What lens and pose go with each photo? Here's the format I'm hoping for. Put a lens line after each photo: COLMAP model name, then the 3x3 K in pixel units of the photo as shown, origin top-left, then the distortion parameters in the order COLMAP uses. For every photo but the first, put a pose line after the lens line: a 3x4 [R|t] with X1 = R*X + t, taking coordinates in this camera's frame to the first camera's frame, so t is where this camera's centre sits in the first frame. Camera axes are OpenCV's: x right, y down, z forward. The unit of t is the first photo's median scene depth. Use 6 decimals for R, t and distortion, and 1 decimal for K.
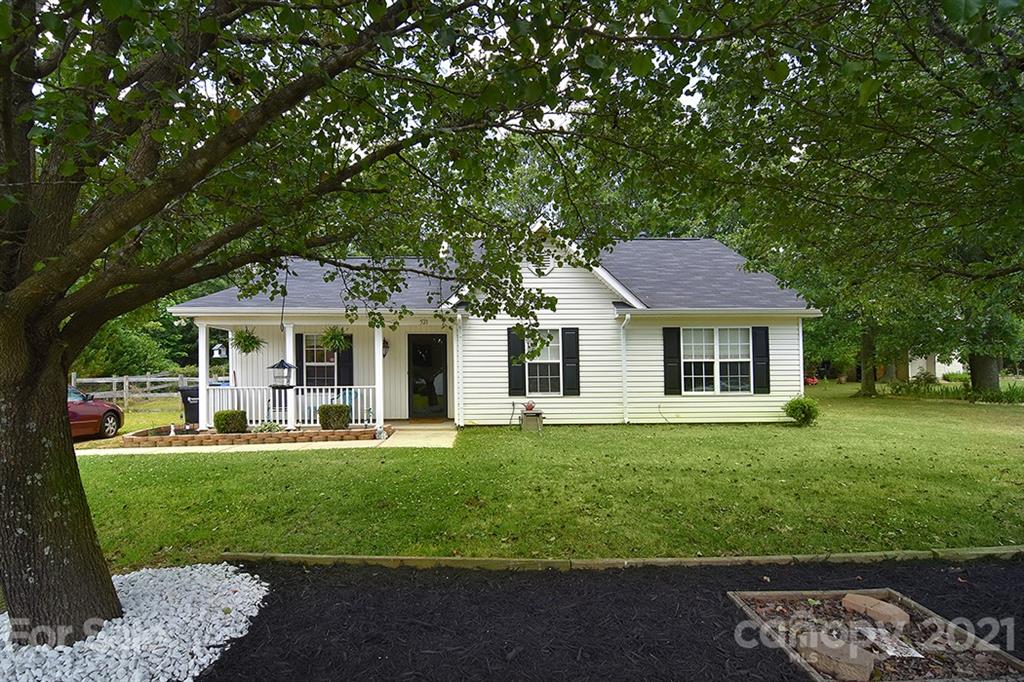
lens RADIAL K [[496.7, 0, 524.0], [0, 496.7, 349.0], [0, 0, 1]] dist [-0.001476, 0.000191]
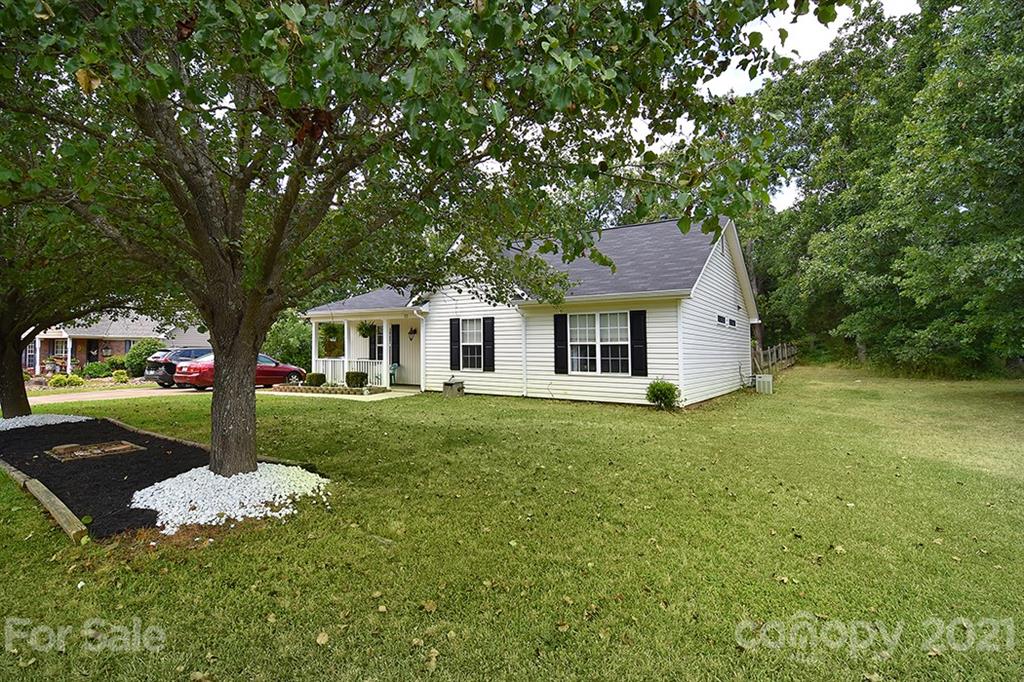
lens RADIAL K [[496.7, 0, 524.0], [0, 496.7, 349.0], [0, 0, 1]] dist [-0.001476, 0.000191]
pose [[0.824709, 0.006969, -0.565514, 0.869047], [0.014606, 0.999328, 0.033615, -0.003527], [0.565368, -0.035983, 0.824053, 0.021614]]
